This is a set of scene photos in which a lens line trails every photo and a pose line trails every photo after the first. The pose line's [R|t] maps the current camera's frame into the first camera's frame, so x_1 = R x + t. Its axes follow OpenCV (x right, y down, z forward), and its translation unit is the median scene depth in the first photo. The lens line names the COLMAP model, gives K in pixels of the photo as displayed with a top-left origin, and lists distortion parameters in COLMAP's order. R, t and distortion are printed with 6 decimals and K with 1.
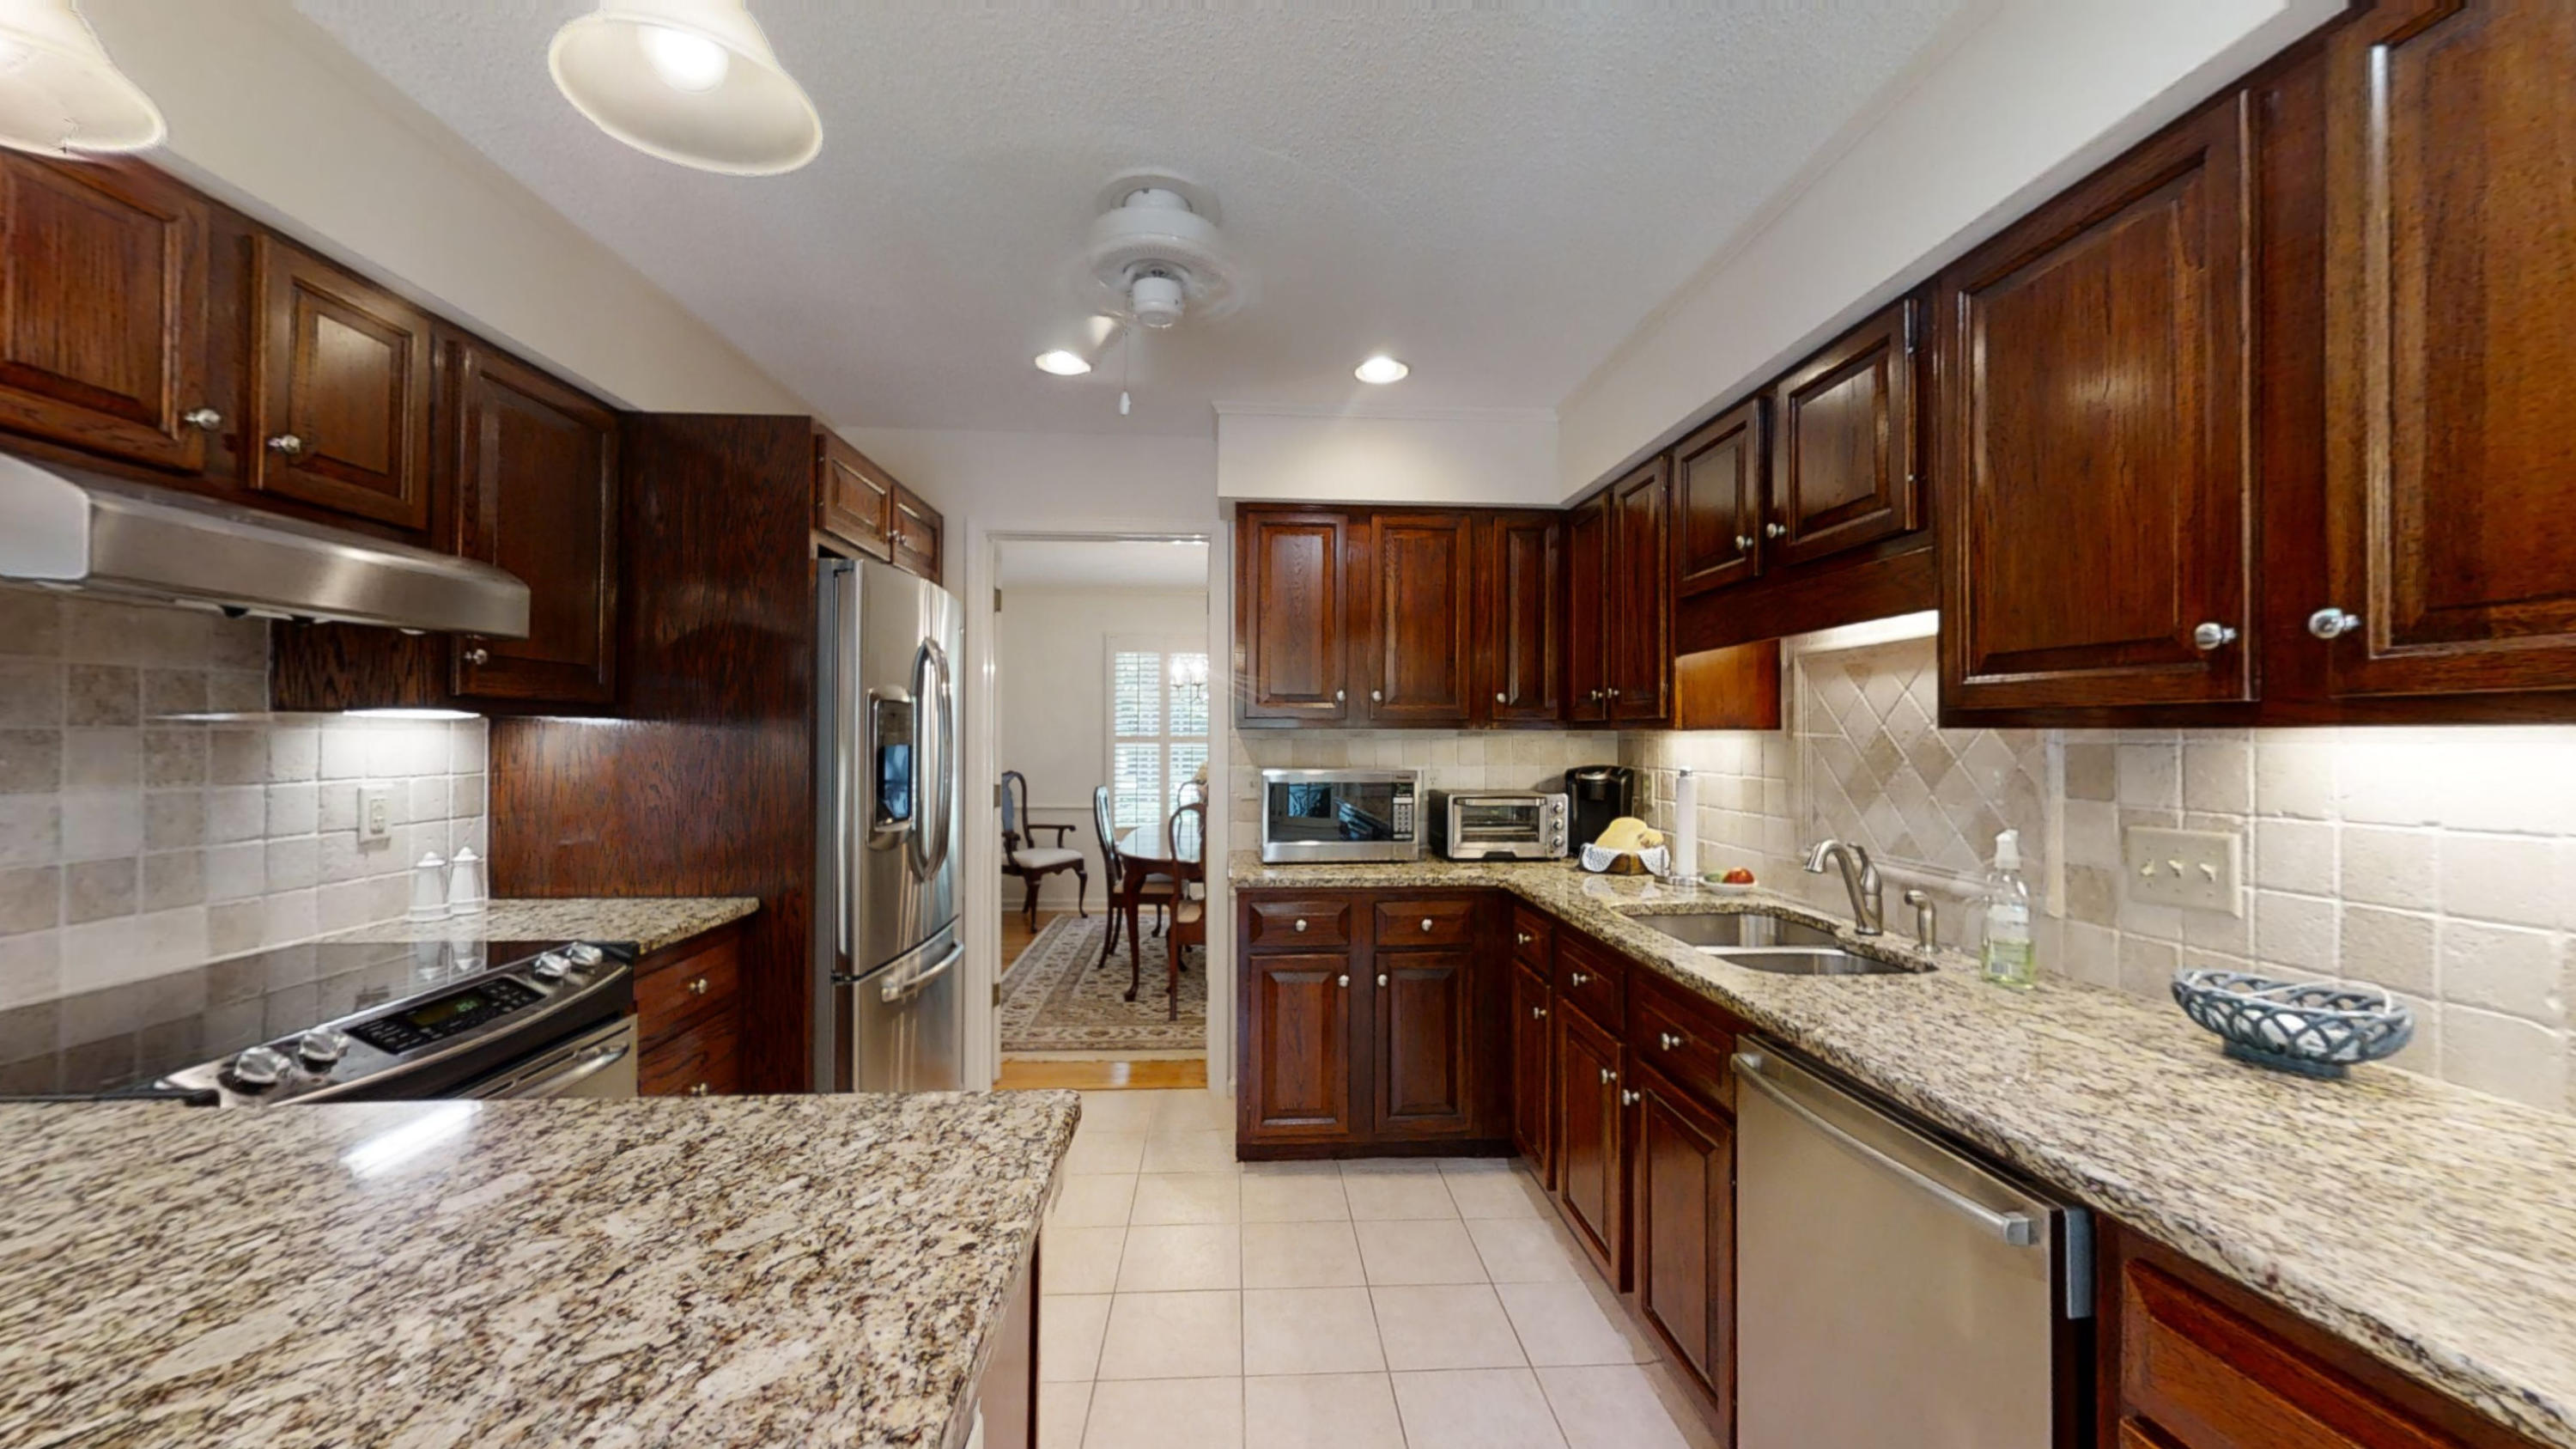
lens RADIAL K [[943.6, 0, 1283.4], [0, 943.6, 729.0], [0, 0, 1]] dist [0.000168, -0.000024]
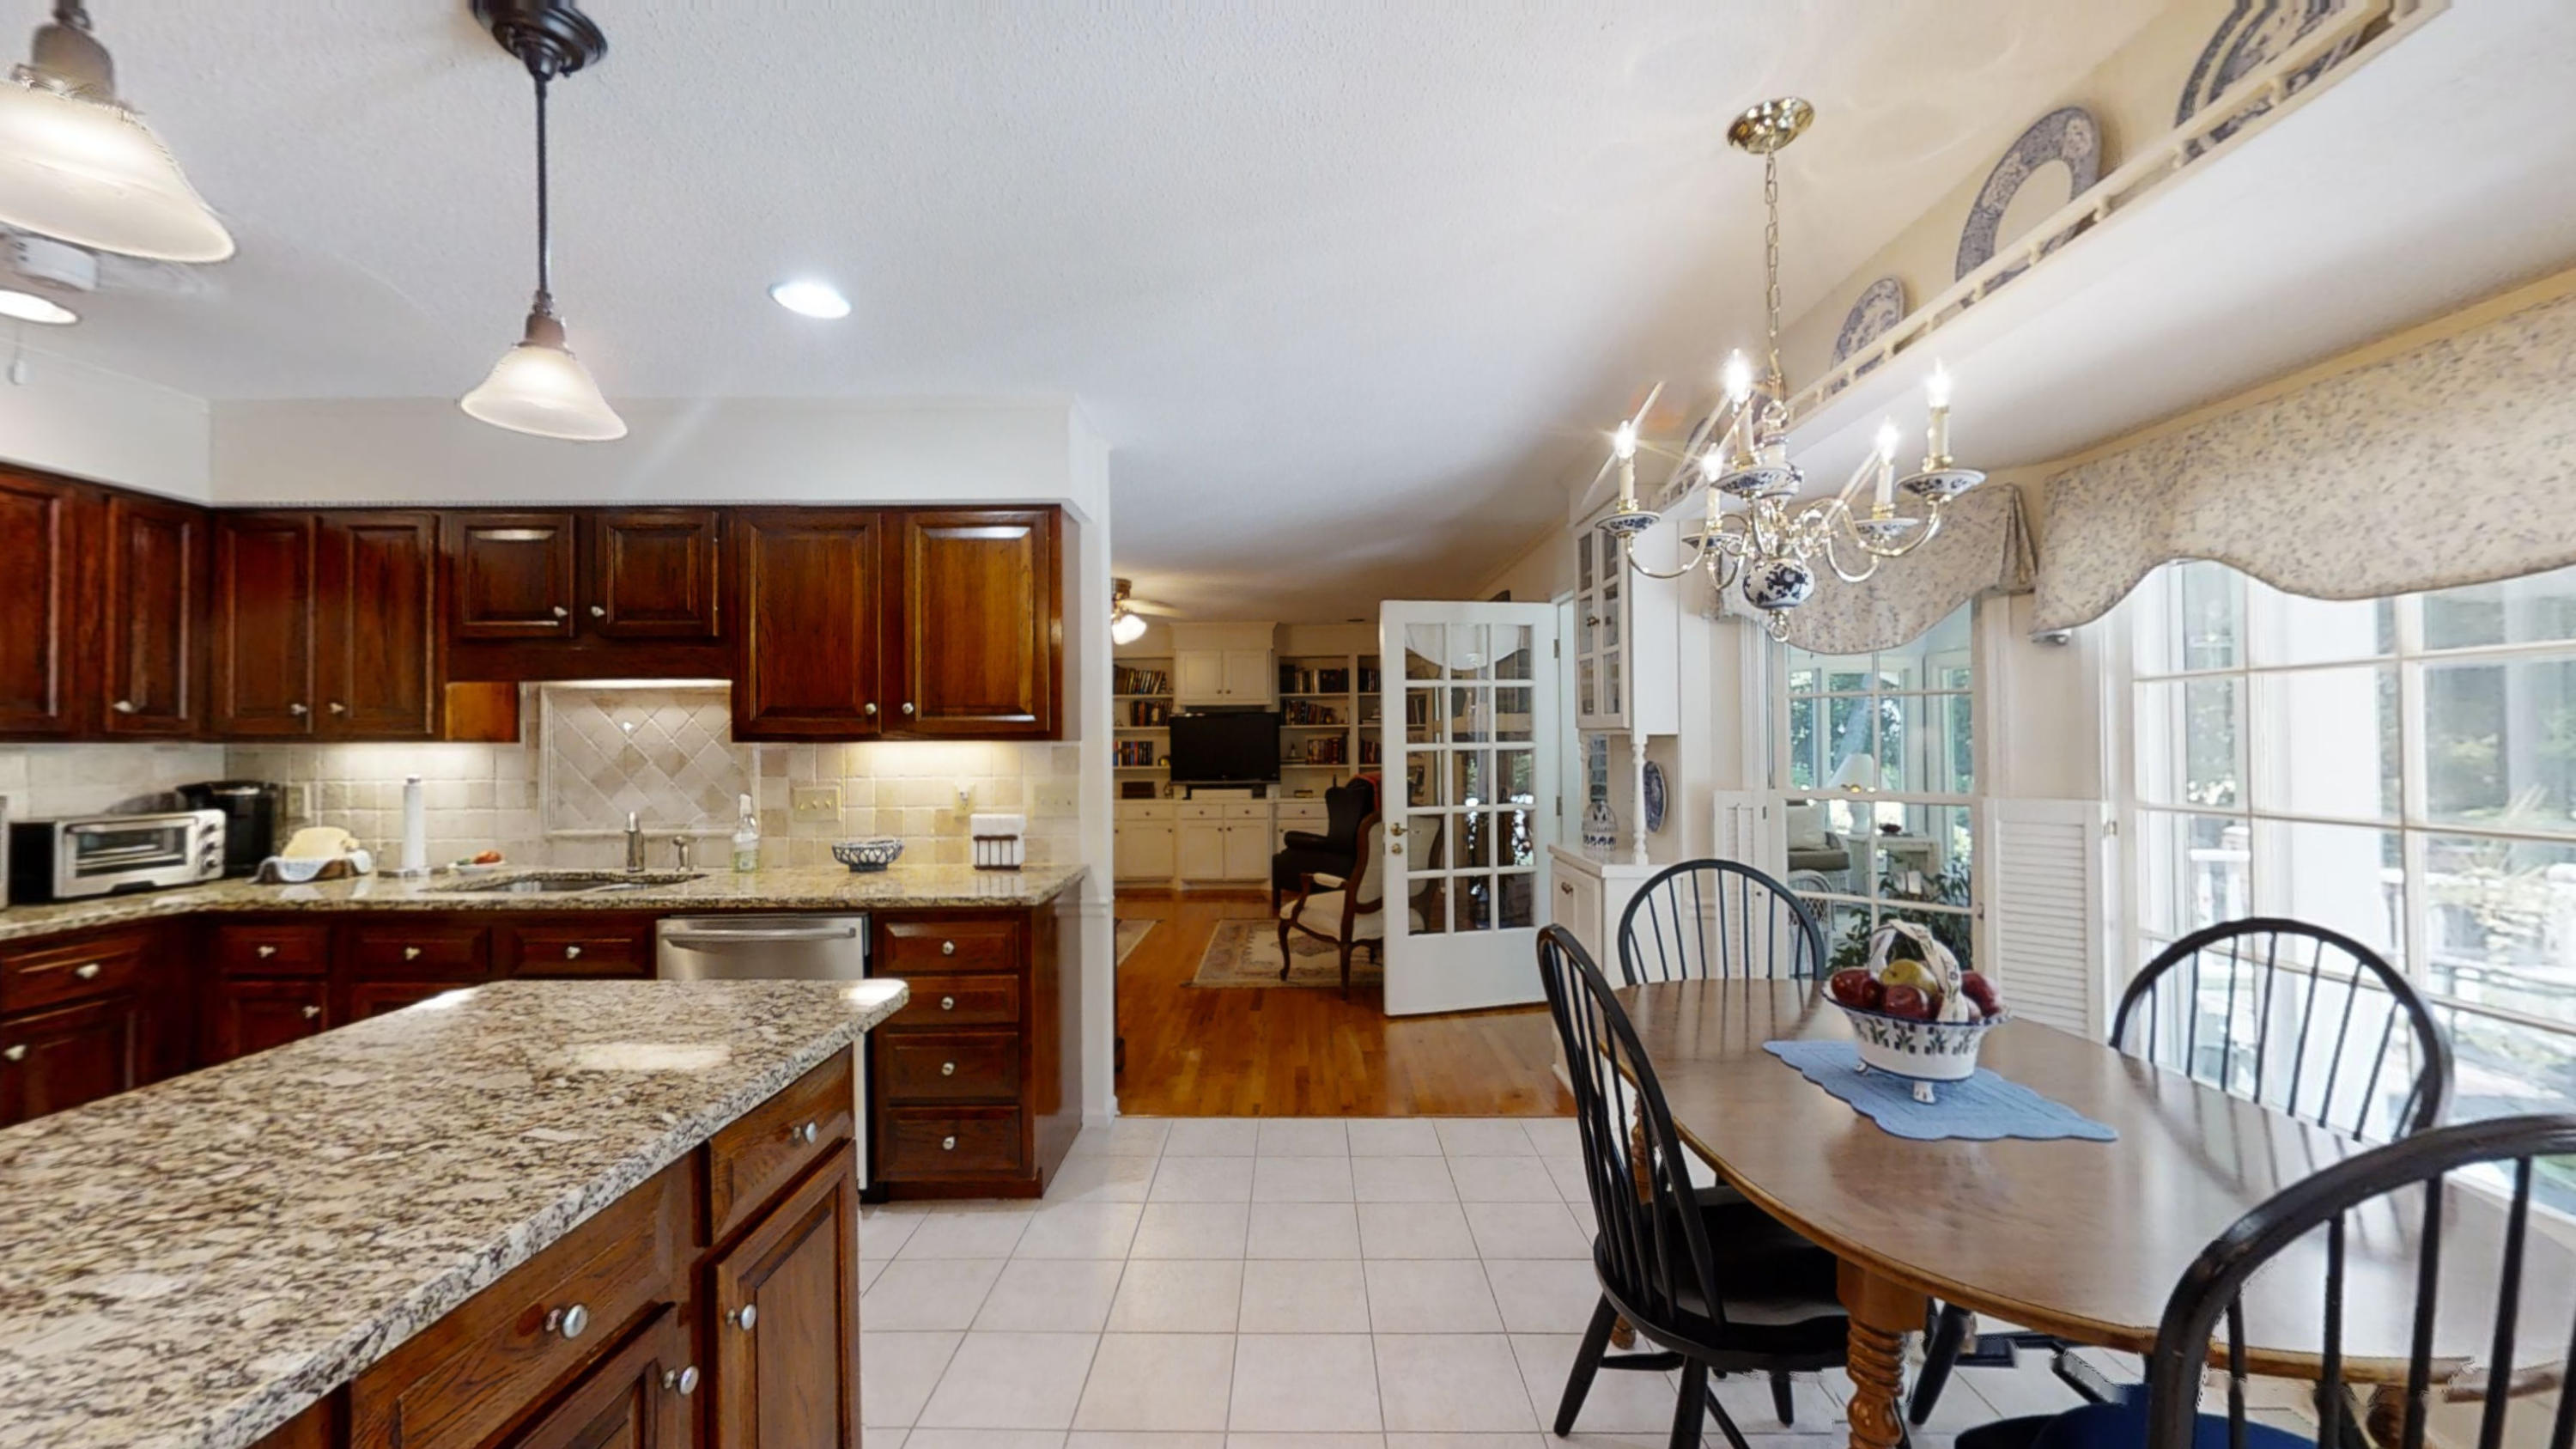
lens RADIAL K [[943.6, 0, 1275.4], [0, 943.6, 732.5], [0, 0, 1]] dist [0.000168, -0.000024]
pose [[0.078059, 0.008082, 0.996916, -0.863508], [-0.000866, 0.999967, -0.008039, -0.005053], [-0.996948, -0.000235, 0.078063, -0.197513]]
